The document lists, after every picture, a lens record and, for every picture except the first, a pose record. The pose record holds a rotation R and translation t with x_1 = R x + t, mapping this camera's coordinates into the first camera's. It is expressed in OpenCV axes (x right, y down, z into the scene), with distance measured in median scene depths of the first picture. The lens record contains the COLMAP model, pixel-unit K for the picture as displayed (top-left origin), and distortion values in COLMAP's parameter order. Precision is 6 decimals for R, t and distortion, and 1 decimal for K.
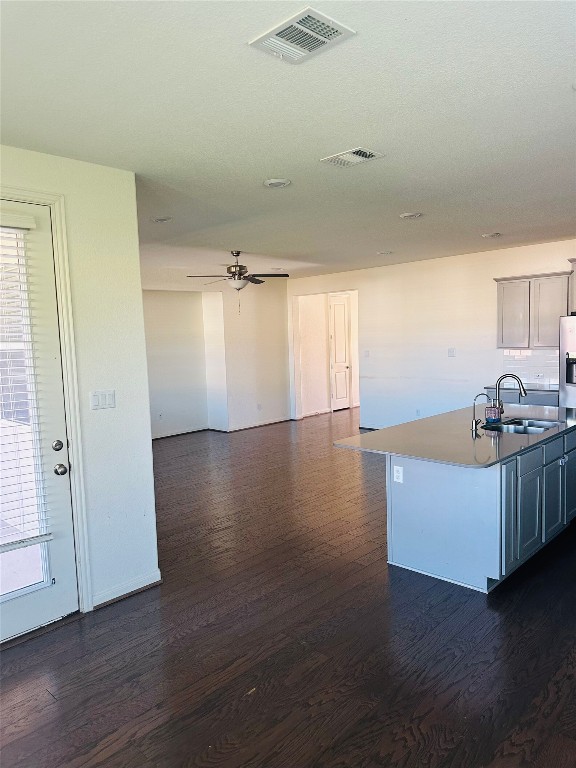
lens RADIAL K [[546.9, 0, 287.3], [0, 546.9, 384.4], [0, 0, 1]] dist [0.020637, -0.029974]
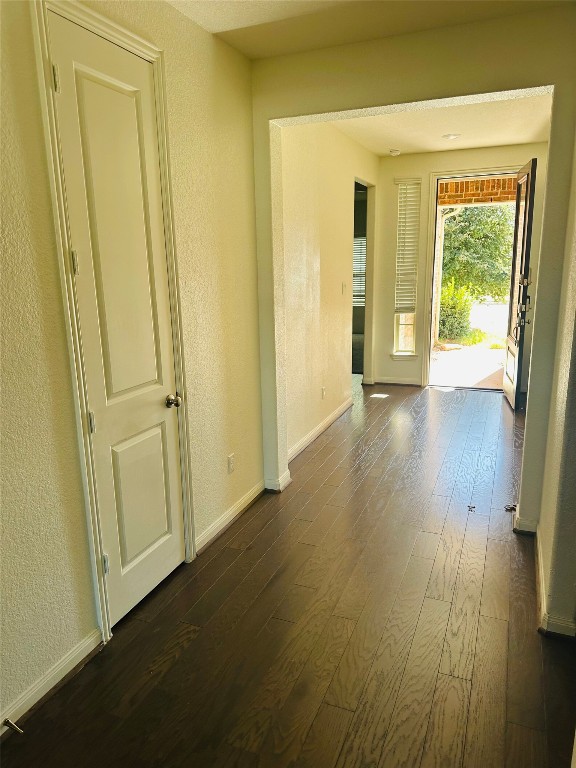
lens RADIAL K [[546.9, 0, 288.4], [0, 546.9, 382.6], [0, 0, 1]] dist [0.020637, -0.029974]
pose [[0.930597, -0.051282, 0.362435, 0.074681], [0.006622, 0.992334, 0.123407, -0.067321], [-0.365985, -0.112442, 0.923803, 0.778091]]
